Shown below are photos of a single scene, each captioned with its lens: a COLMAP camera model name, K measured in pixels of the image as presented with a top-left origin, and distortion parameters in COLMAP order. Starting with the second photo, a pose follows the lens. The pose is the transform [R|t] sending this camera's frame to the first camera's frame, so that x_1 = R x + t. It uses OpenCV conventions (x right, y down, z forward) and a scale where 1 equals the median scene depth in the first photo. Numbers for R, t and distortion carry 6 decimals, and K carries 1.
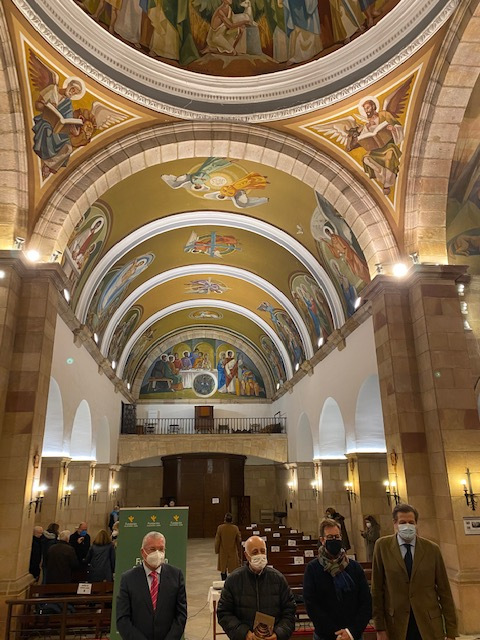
lens RADIAL K [[487.2, 0, 242.6], [0, 487.2, 315.8], [0, 0, 1]] dist [0.059914, -0.081097]
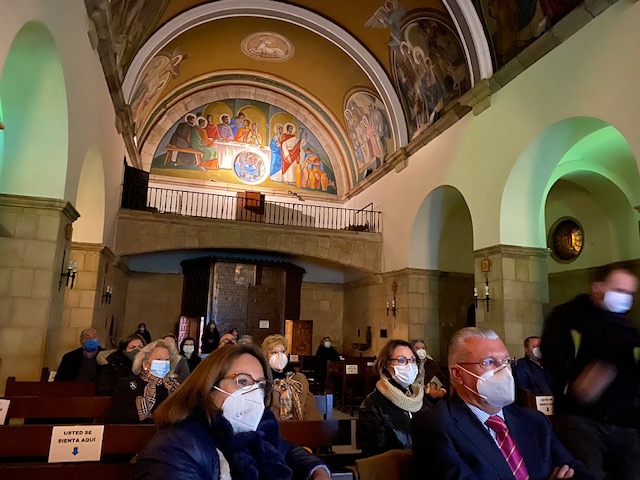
lens RADIAL K [[487.2, 0, 320.6], [0, 487.2, 241.8], [0, 0, 1]] dist [0.059914, -0.081097]
pose [[0.982662, 0.080529, 0.167002, -0.163180], [-0.102177, 0.986835, 0.125366, 0.279095], [-0.154708, -0.140256, 0.977954, 0.569786]]
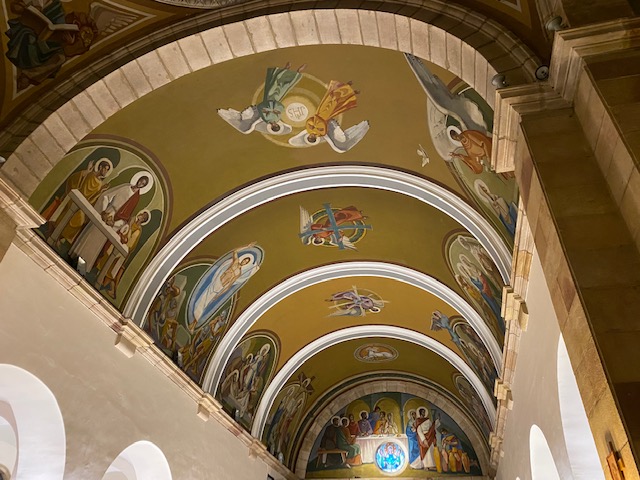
lens RADIAL K [[487.2, 0, 319.3], [0, 487.2, 235.1], [0, 0, 1]] dist [0.059914, -0.081097]
pose [[0.944599, -0.164828, -0.283837, 0.158508], [0.054595, 0.931619, -0.359313, 0.168581], [0.323653, 0.323911, 0.889005, 0.380423]]
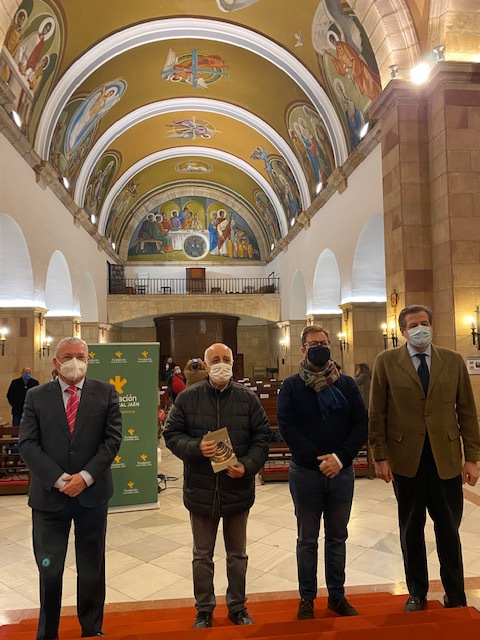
lens RADIAL K [[487.2, 0, 242.1], [0, 487.2, 319.5], [0, 0, 1]] dist [0.059914, -0.081097]
pose [[0.999975, -0.006689, 0.002200, 0.017998], [0.005891, 0.965803, 0.259209, 0.061581], [-0.003859, -0.259189, 0.965819, 0.083874]]
